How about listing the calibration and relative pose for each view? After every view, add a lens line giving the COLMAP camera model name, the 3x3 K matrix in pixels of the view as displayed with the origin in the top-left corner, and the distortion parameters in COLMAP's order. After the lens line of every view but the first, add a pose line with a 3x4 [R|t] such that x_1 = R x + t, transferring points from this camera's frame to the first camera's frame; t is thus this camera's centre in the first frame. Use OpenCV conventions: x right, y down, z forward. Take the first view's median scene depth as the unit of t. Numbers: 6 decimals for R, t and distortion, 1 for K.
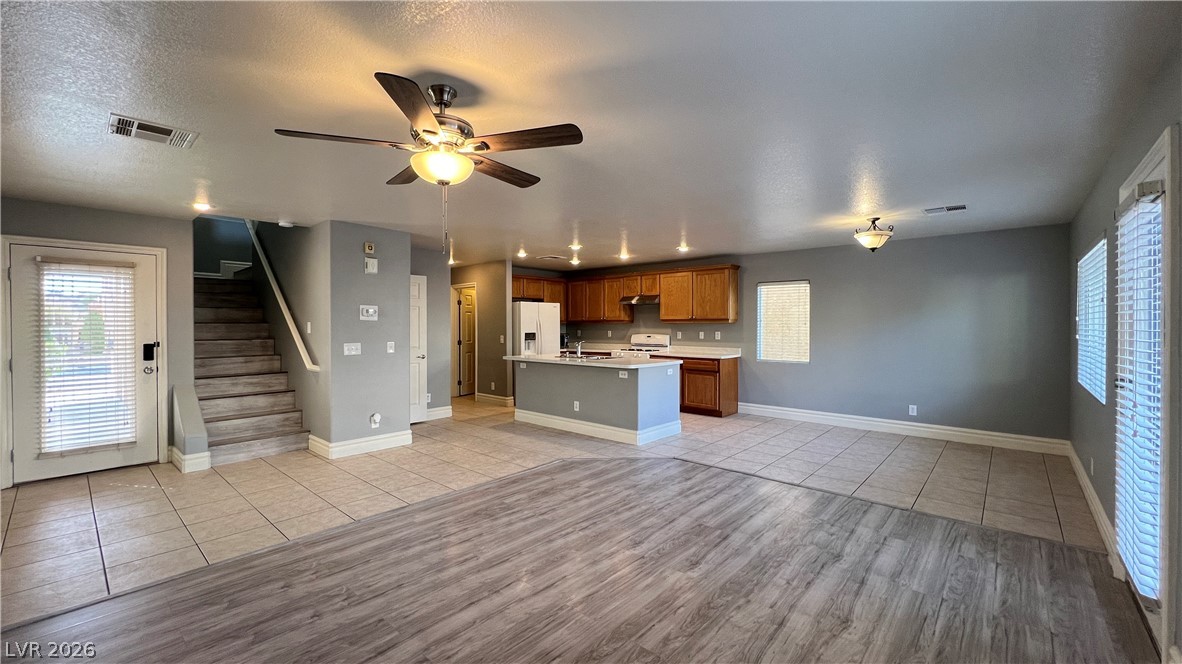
lens RADIAL K [[473.3, 0, 587.4], [0, 473.3, 328.7], [0, 0, 1]] dist [-0.002033, 0.000066]
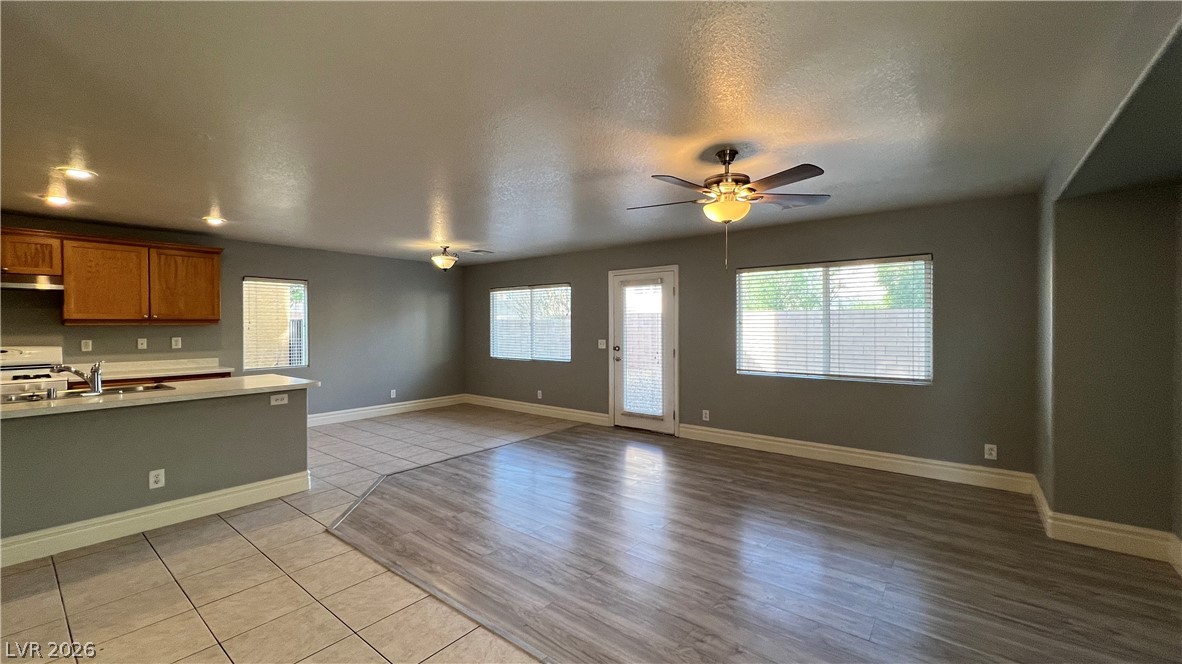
lens RADIAL K [[473.3, 0, 587.4], [0, 473.3, 328.7], [0, 0, 1]] dist [-0.002033, 0.000066]
pose [[-0.059009, -0.008305, 0.998223, -0.746996], [0.011429, 0.999894, 0.008995, -0.009812], [-0.998192, 0.011939, -0.058908, 0.679371]]
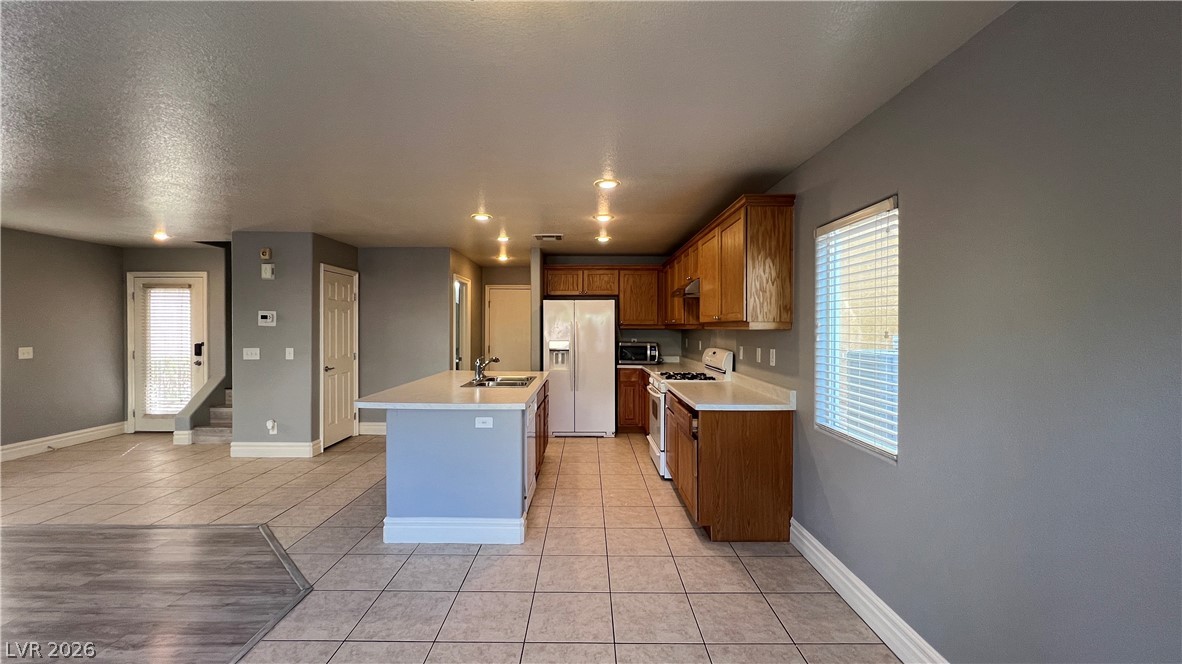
lens RADIAL K [[469.6, 0, 591.0], [0, 469.6, 332.0], [0, 0, 1]] dist [-0.002015, -0.000248]
pose [[0.672809, 0.008796, -0.739764, 0.788349], [-0.010227, 0.999944, 0.002588, -0.015296], [0.739746, 0.005824, 0.672861, 0.901172]]
